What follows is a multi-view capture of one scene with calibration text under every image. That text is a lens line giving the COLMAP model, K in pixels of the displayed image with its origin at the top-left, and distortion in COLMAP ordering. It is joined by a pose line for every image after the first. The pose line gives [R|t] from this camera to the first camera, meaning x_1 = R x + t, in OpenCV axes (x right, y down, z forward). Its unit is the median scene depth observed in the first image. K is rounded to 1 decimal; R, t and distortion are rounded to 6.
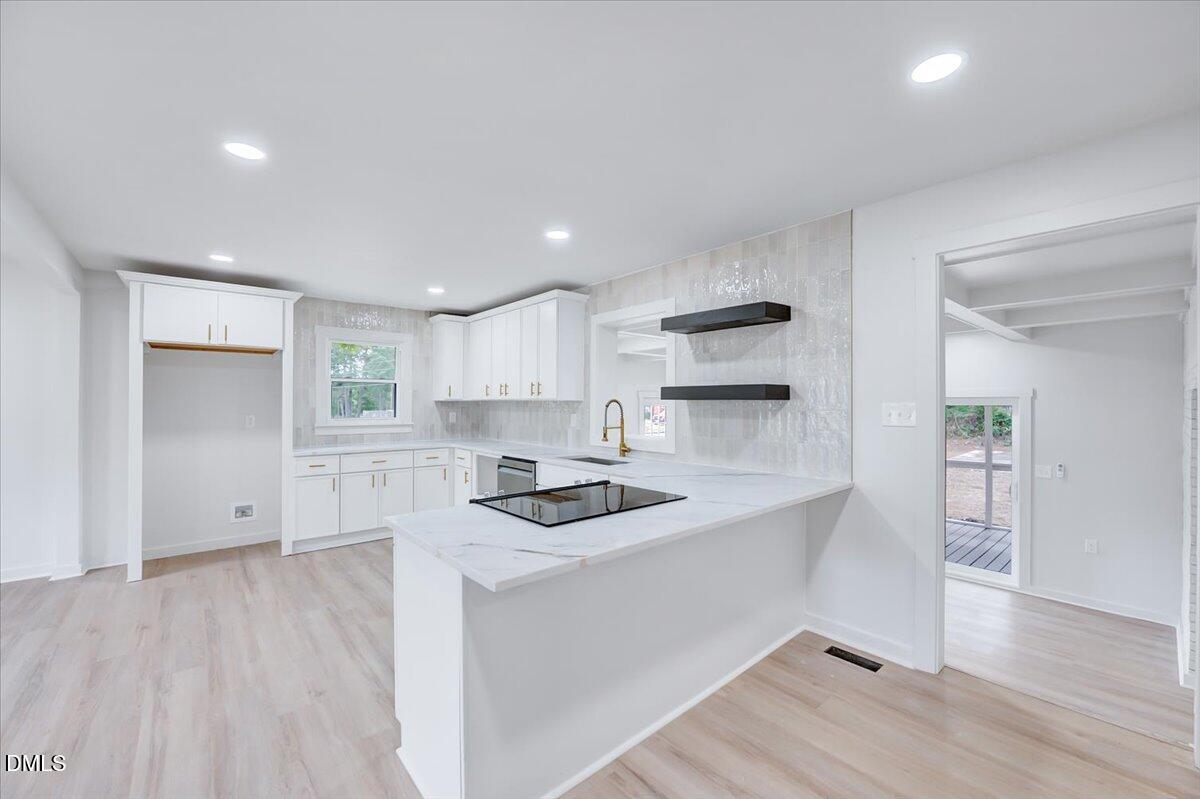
lens RADIAL K [[486.3, 0, 595.5], [0, 486.3, 405.8], [0, 0, 1]] dist [-0.003954, -0.001019]
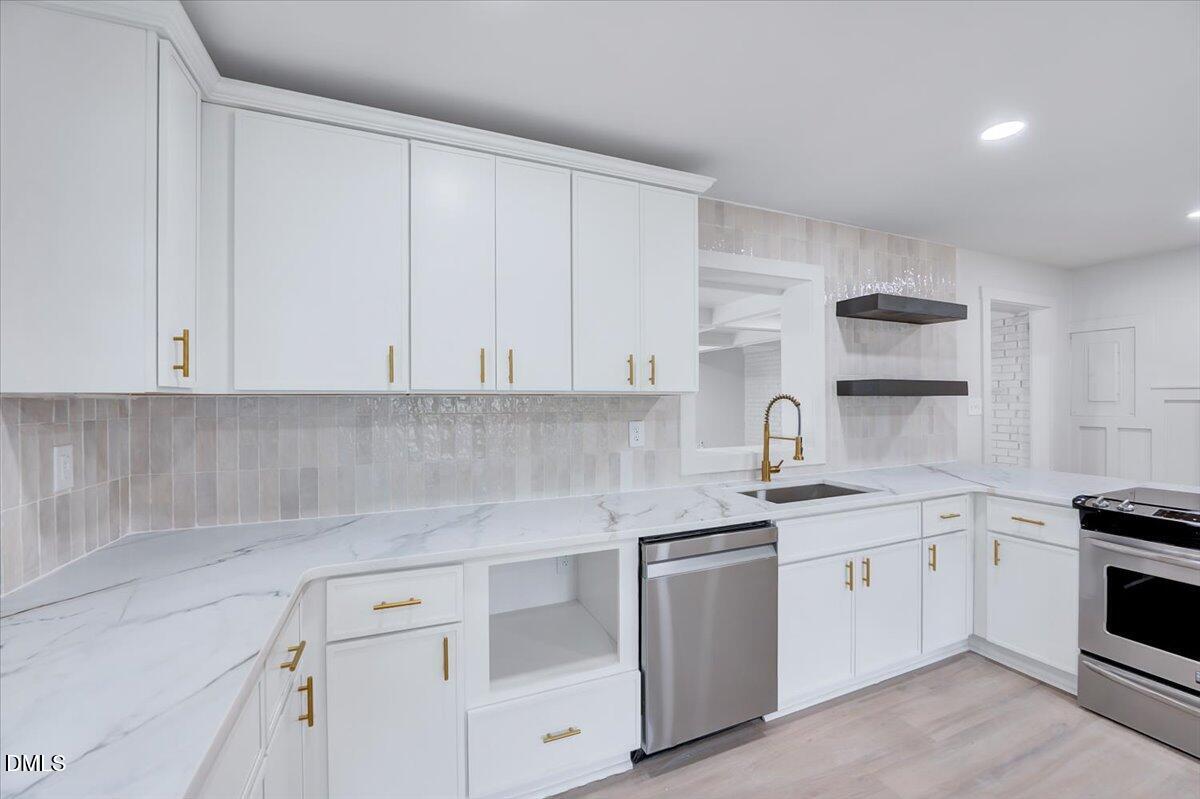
lens RADIAL K [[486.3, 0, 603.5], [0, 486.3, 403.7], [0, 0, 1]] dist [-0.003954, -0.001019]
pose [[0.286038, -0.007337, 0.958190, -0.639901], [0.012187, 0.999918, 0.004018, -0.006290], [-0.958141, 0.010528, 0.286104, 1.021559]]
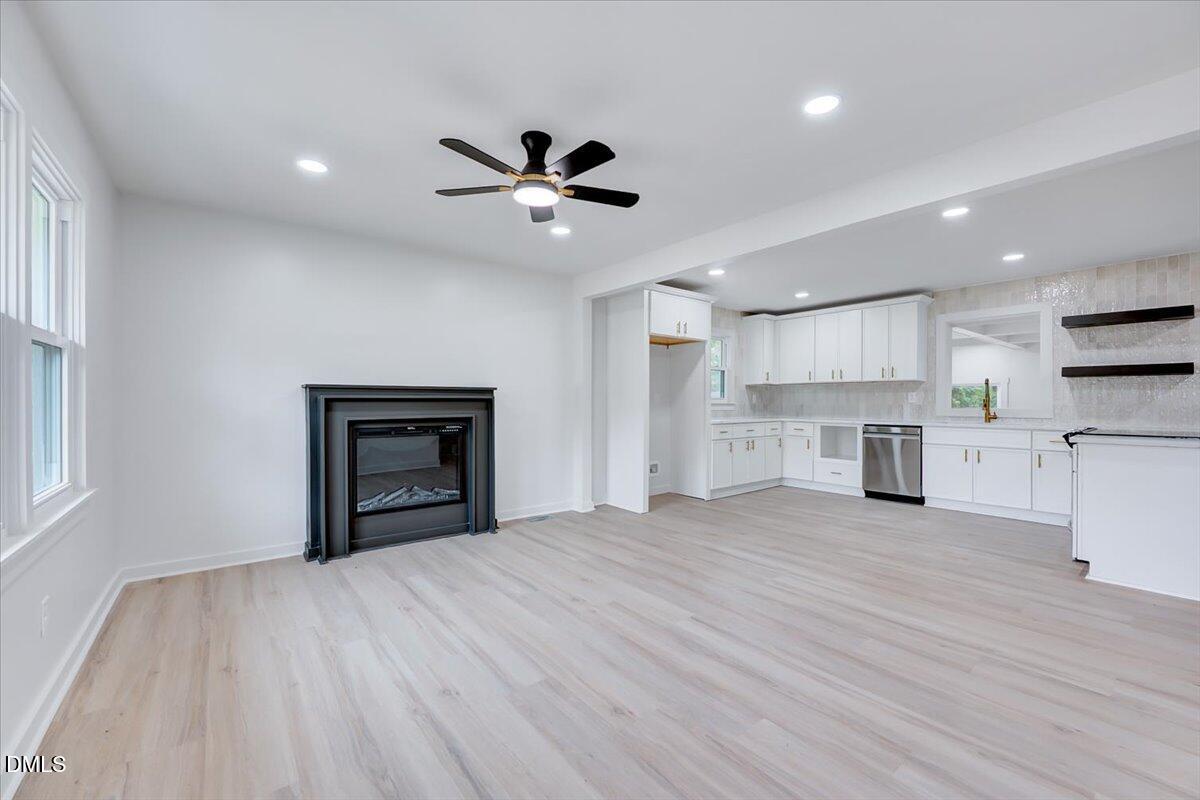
lens RADIAL K [[486.3, 0, 604.1], [0, 486.3, 402.5], [0, 0, 1]] dist [-0.003954, -0.001019]
pose [[0.999876, 0.001545, -0.015674, -0.954167], [-0.001641, 0.999980, -0.006139, 0.060072], [0.015664, 0.006164, 0.999858, -0.317903]]
